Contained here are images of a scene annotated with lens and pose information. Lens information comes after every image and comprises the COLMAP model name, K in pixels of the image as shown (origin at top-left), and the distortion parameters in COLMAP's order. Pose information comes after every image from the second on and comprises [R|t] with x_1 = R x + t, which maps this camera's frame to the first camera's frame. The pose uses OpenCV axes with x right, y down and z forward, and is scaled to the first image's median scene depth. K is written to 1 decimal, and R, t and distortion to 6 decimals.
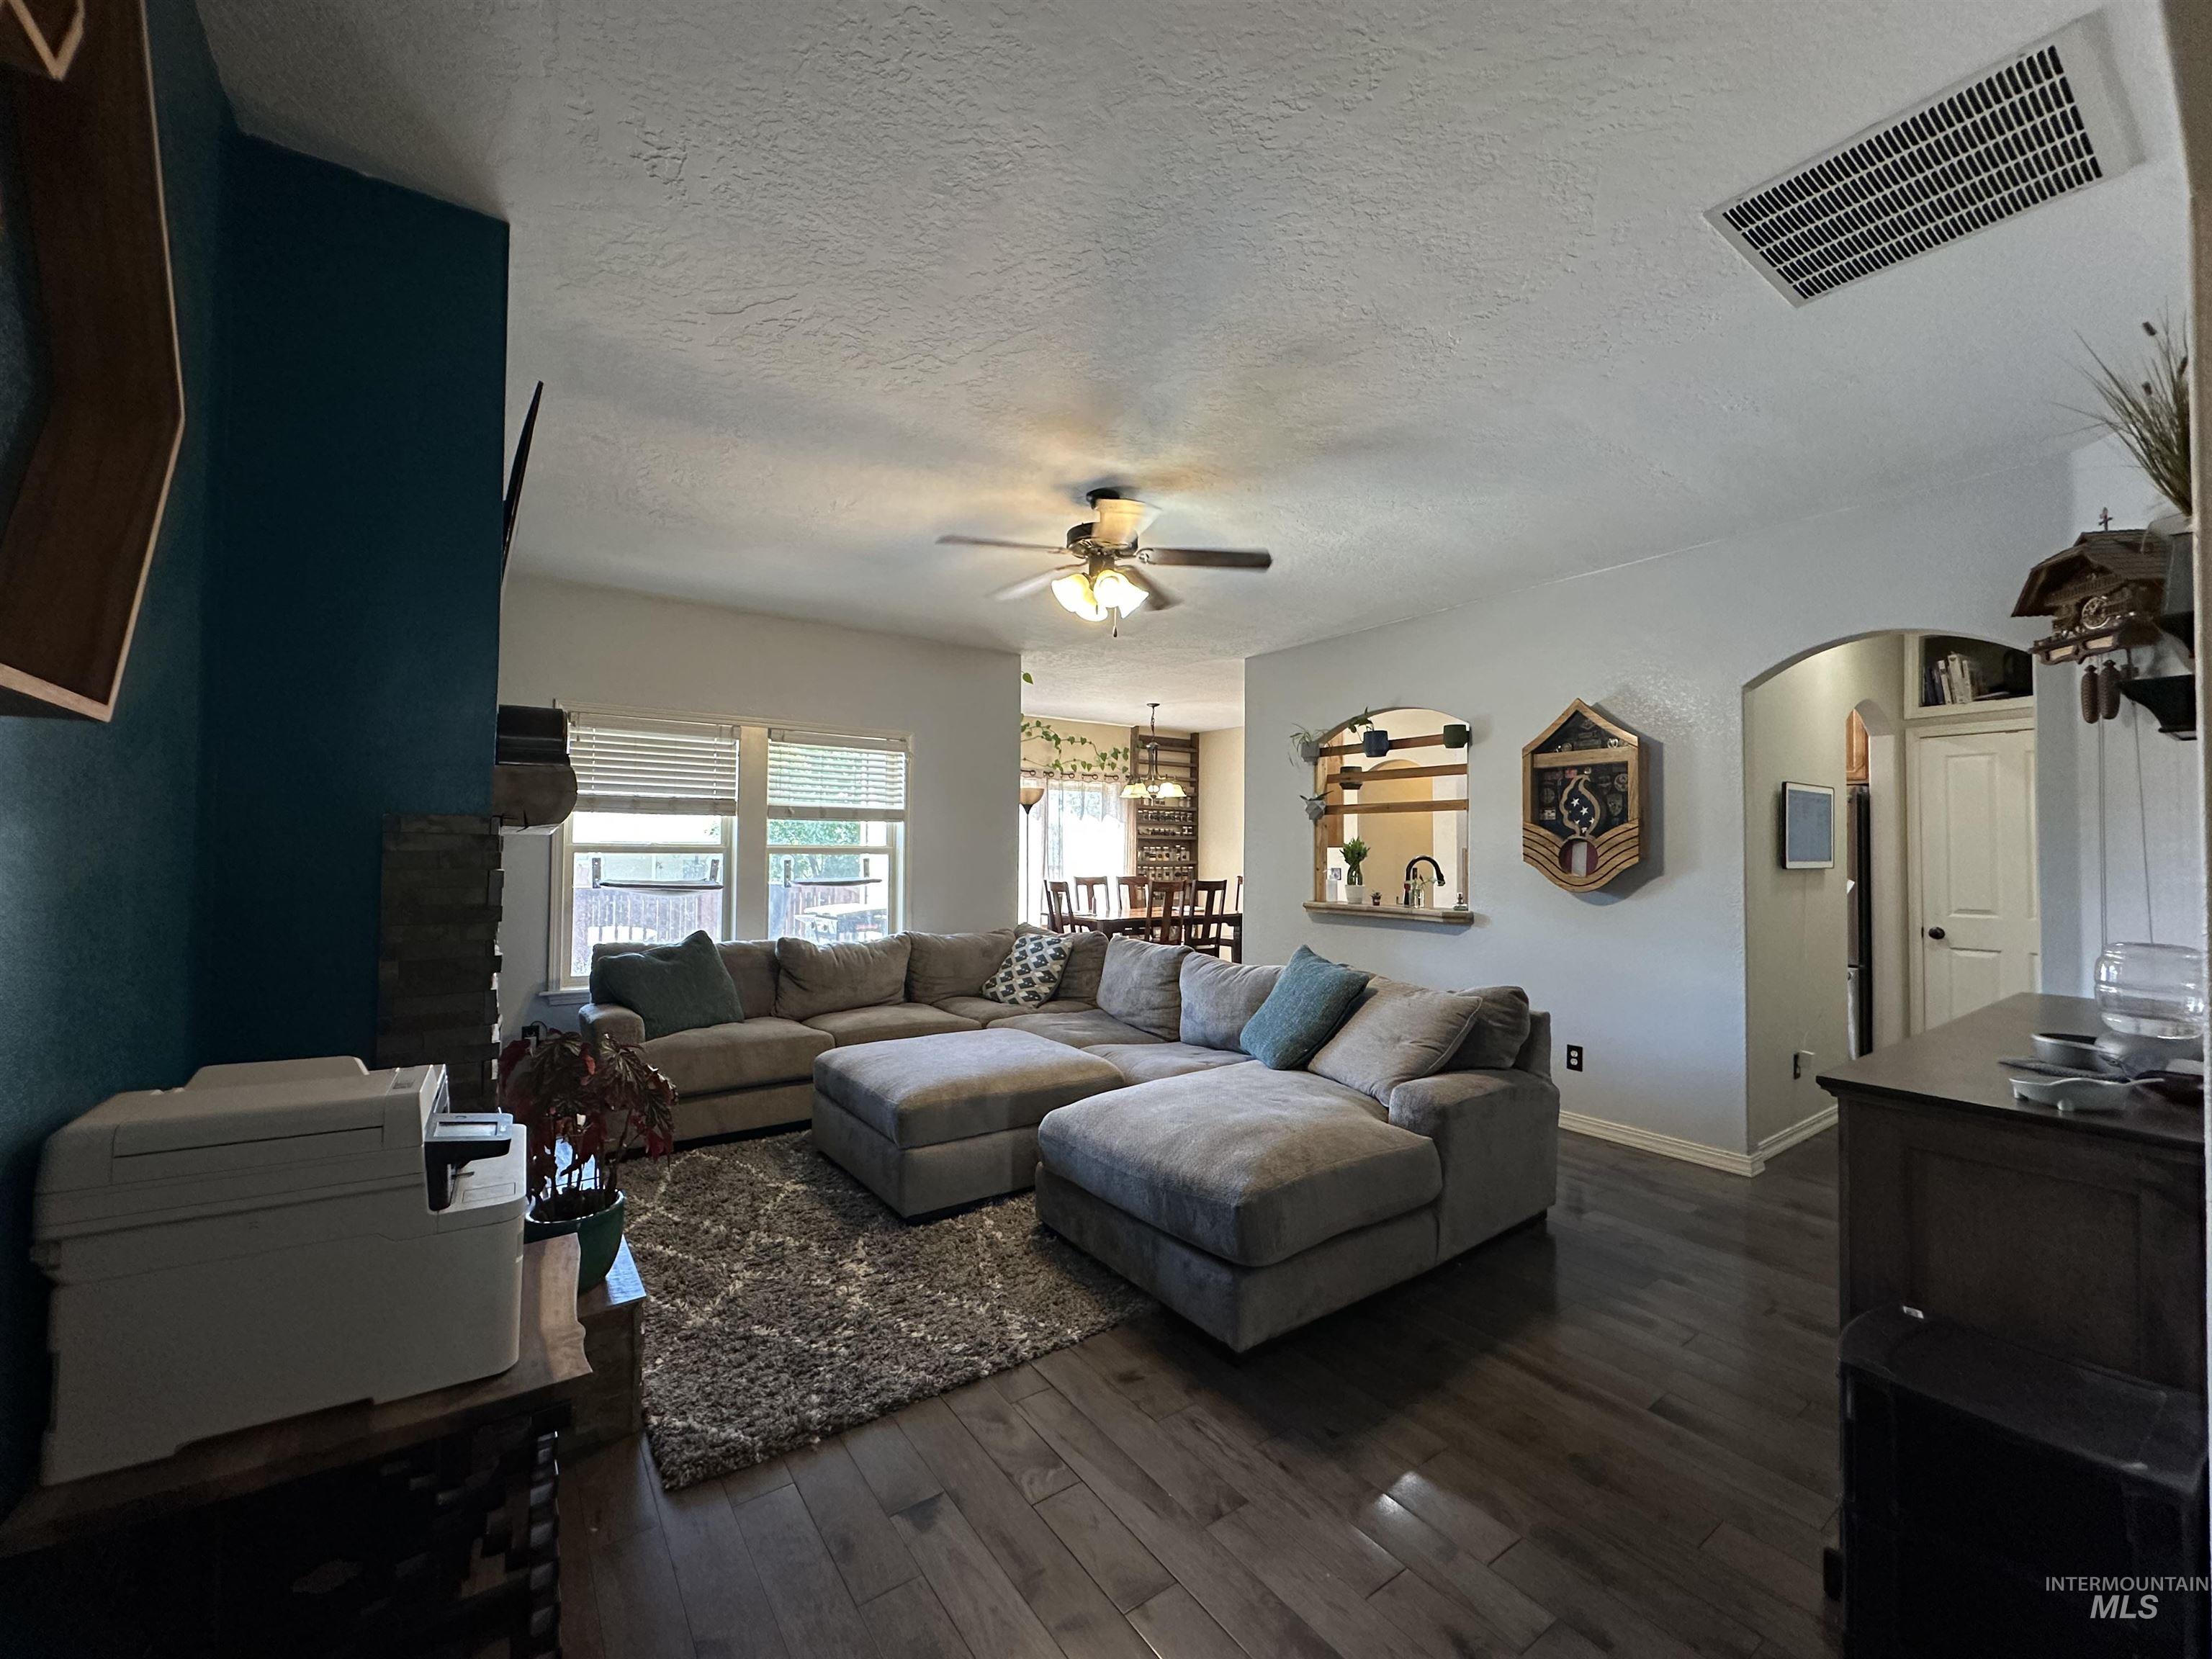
lens RADIAL K [[887.7, 0, 1106.0], [0, 887.7, 829.5], [0, 0, 1]] dist [0.000336, 0.000277]
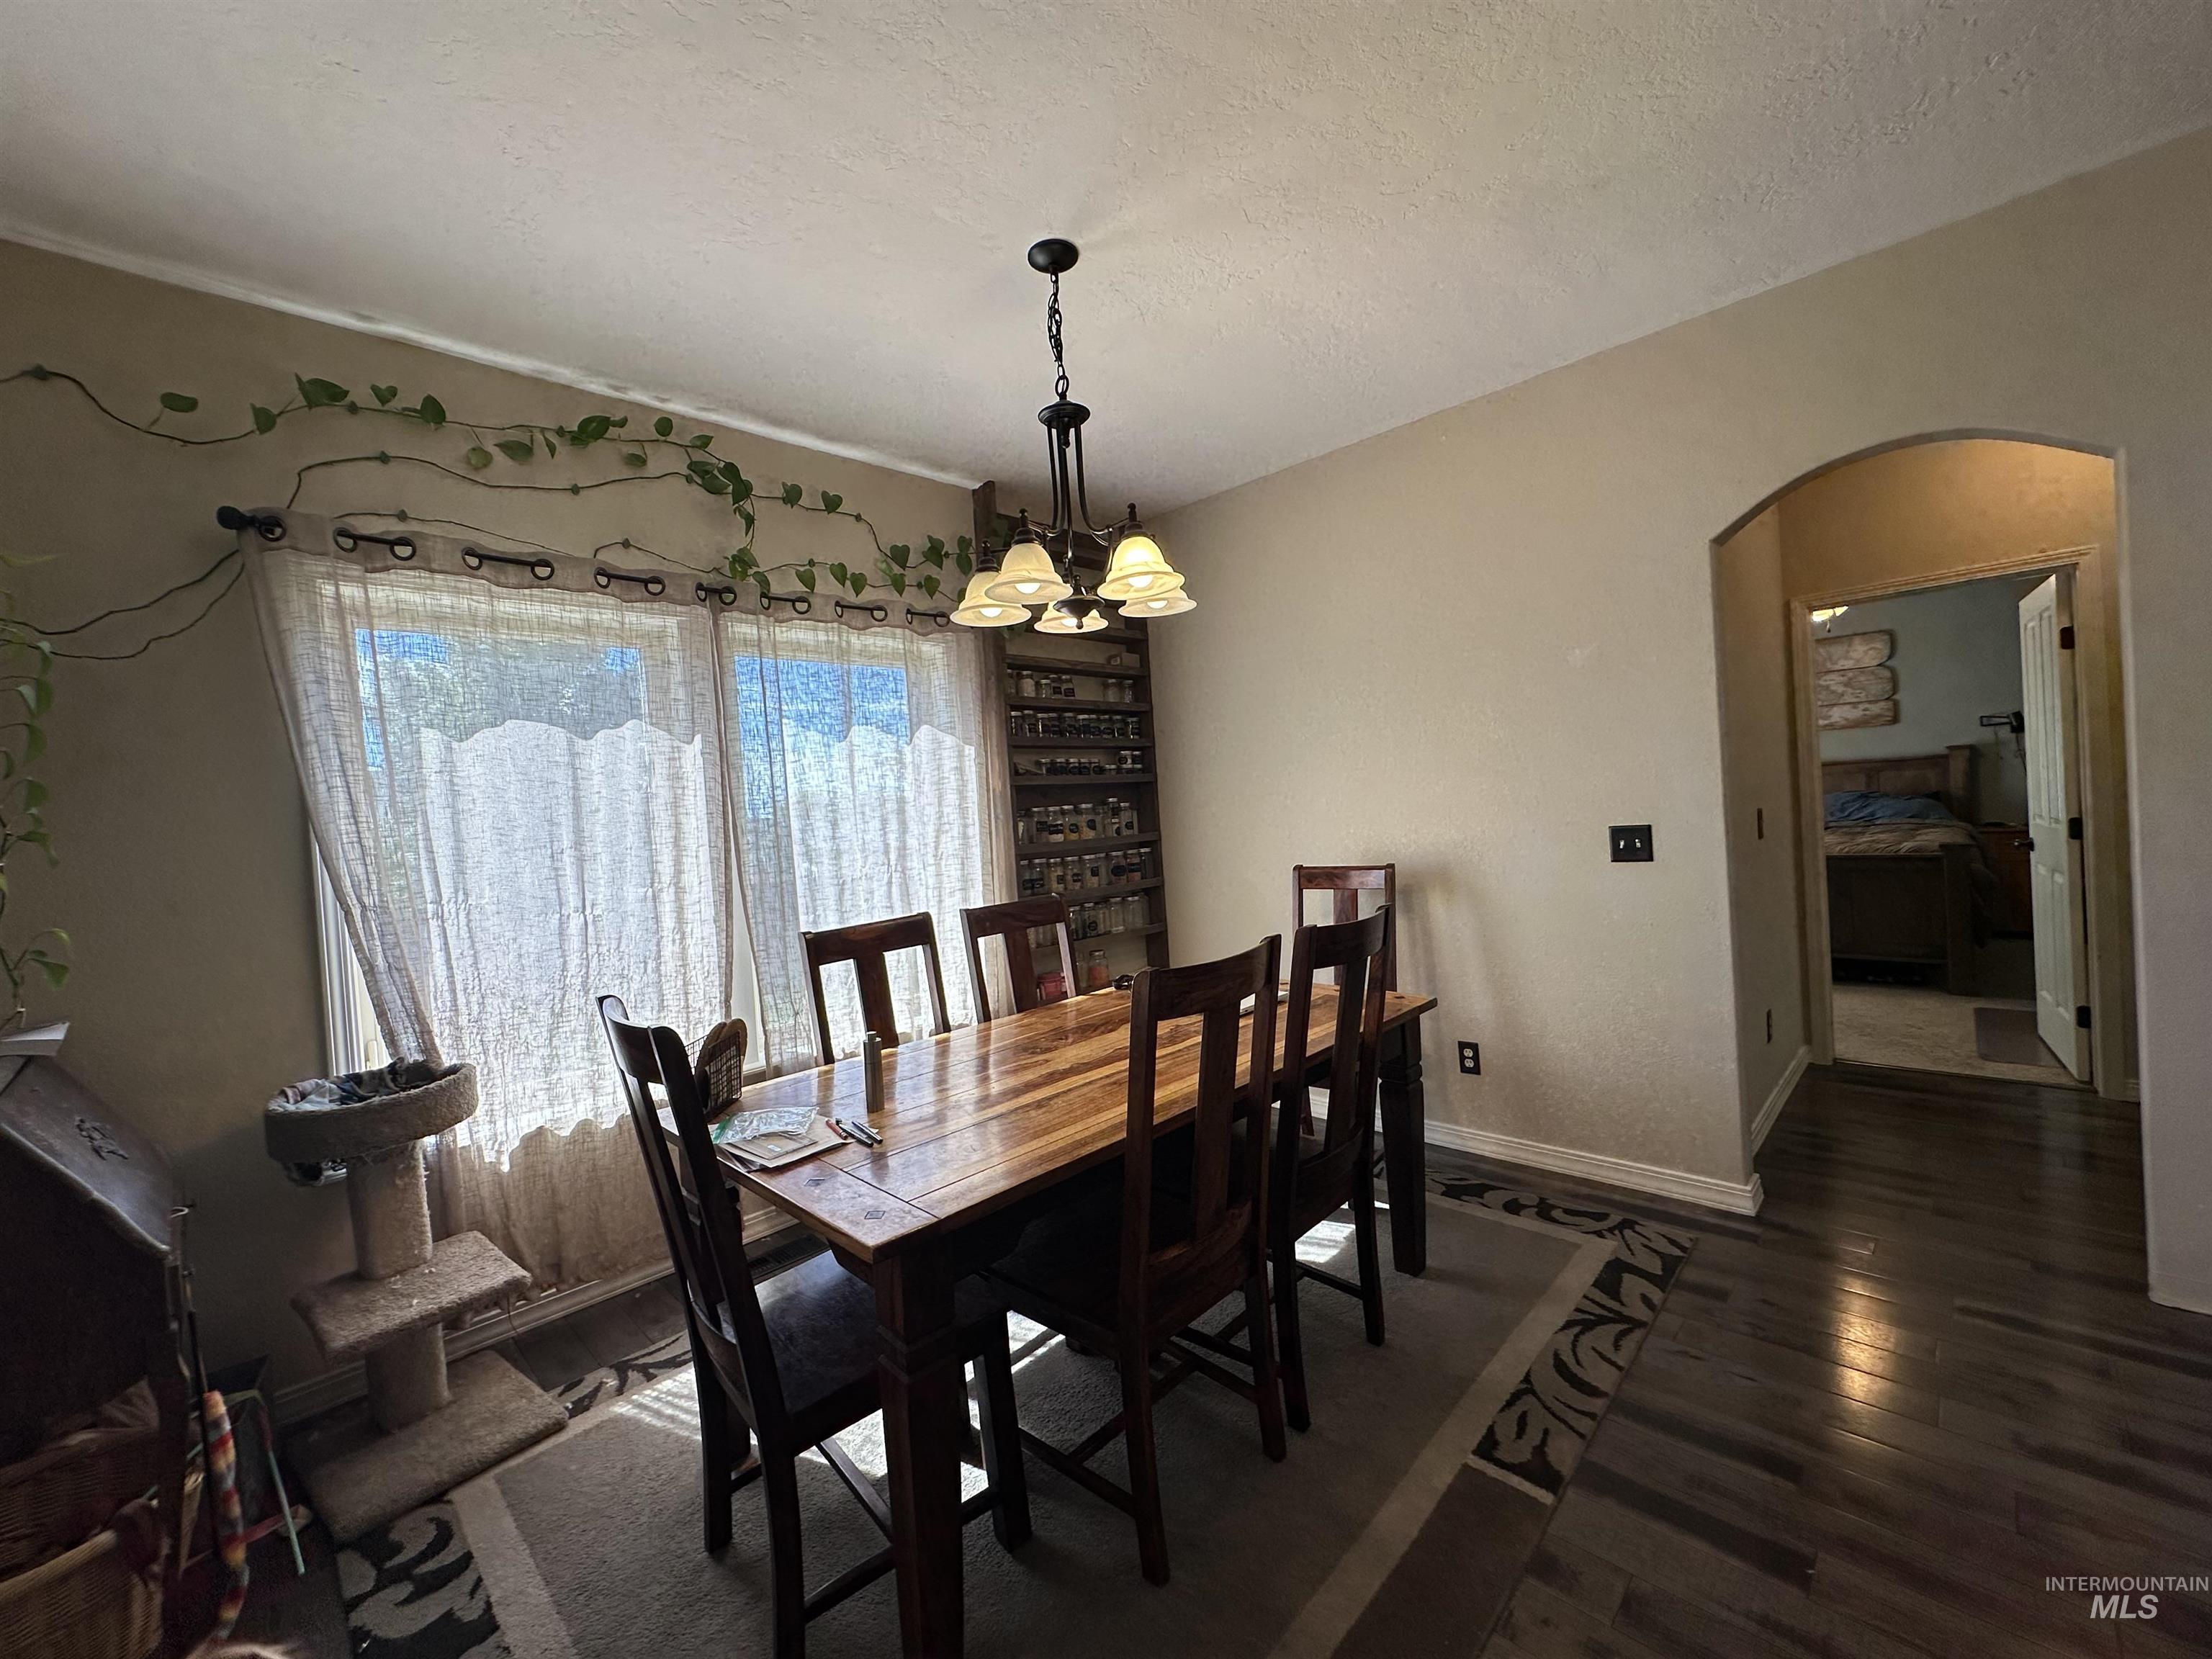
lens RADIAL K [[887.7, 0, 1106.0], [0, 887.7, 829.5], [0, 0, 1]] dist [0.000336, 0.000277]
pose [[0.983606, -0.077047, 0.163043, 0.011979], [0.070260, 0.996421, 0.047000, 0.013931], [-0.166081, -0.034774, 0.985499, 0.650738]]
